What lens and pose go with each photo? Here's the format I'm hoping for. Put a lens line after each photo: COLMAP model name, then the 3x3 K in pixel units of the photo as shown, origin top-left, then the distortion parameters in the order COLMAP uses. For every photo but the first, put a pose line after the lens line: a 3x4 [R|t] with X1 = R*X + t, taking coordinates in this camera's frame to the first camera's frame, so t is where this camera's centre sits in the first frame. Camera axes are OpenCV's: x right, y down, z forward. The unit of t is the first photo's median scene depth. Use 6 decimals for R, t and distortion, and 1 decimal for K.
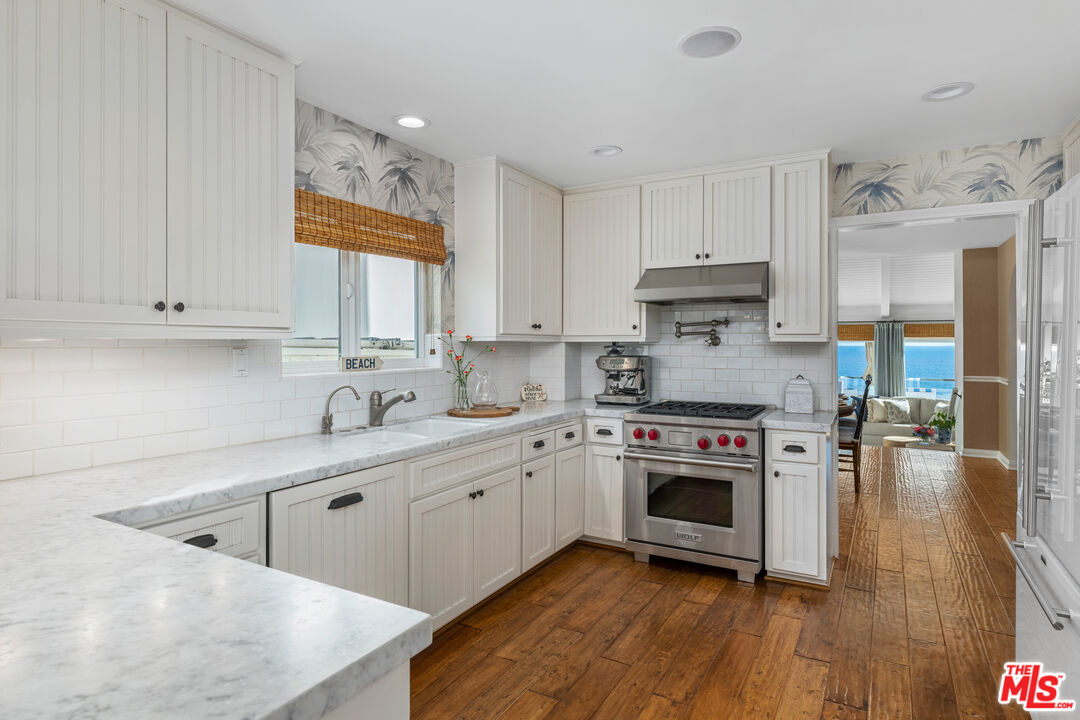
lens RADIAL K [[610.1, 0, 538.5], [0, 610.1, 340.5], [0, 0, 1]] dist [-0.000423, -0.000438]
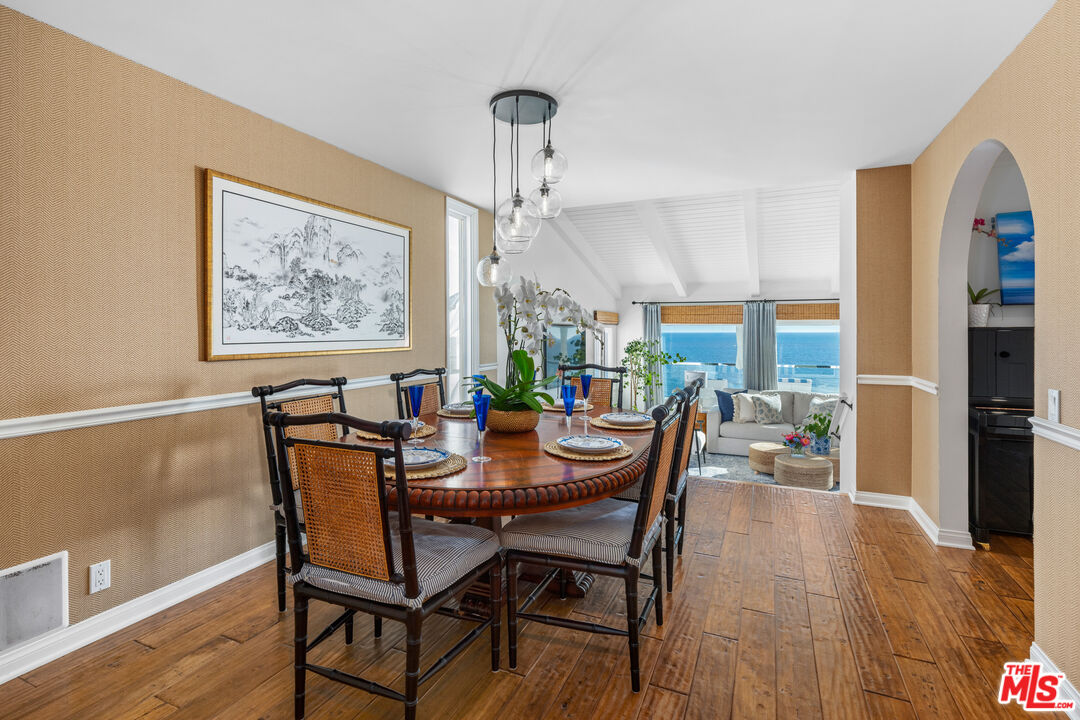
lens RADIAL K [[529.5, 0, 539.9], [0, 529.5, 334.5], [0, 0, 1]] dist [0.001707, 0.000352]
pose [[0.994146, -0.001080, 0.108037, 0.598191], [-0.000059, 0.999944, 0.010536, 0.021989], [-0.108043, -0.010481, 0.994091, 0.939550]]
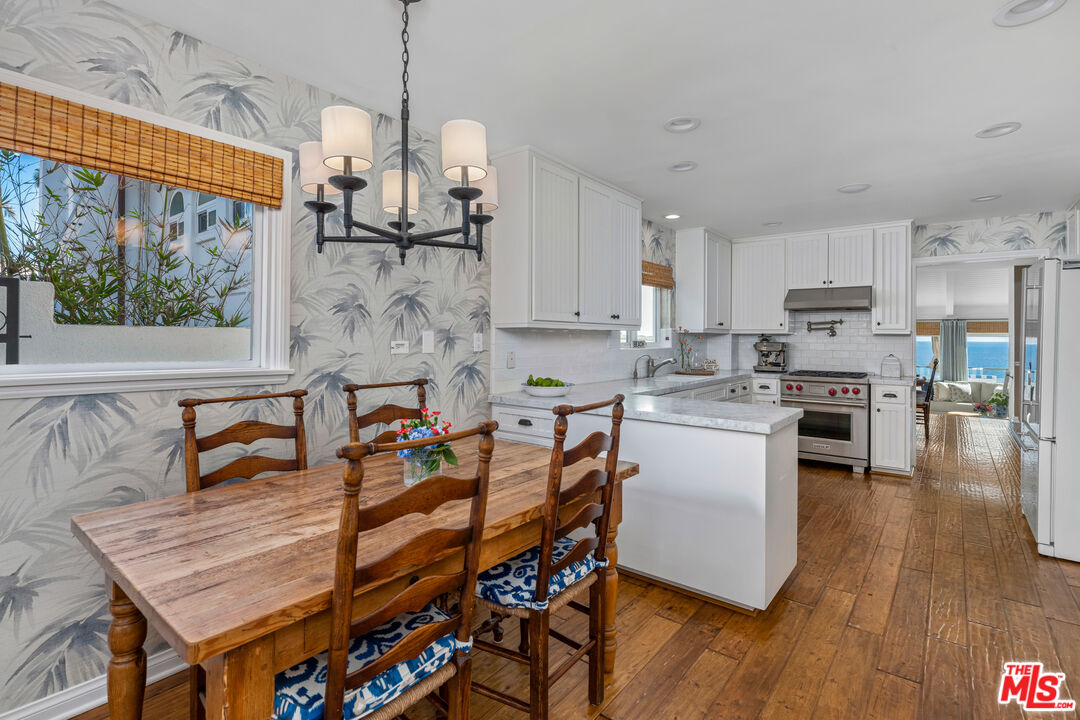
lens RADIAL K [[529.5, 0, 539.9], [0, 529.5, 334.5], [0, 0, 1]] dist [0.001707, 0.000352]
pose [[0.989813, 0.005172, -0.142277, -0.305664], [-0.005286, 0.999986, -0.000425, 0.009053], [0.142273, 0.001172, 0.989827, -0.549502]]
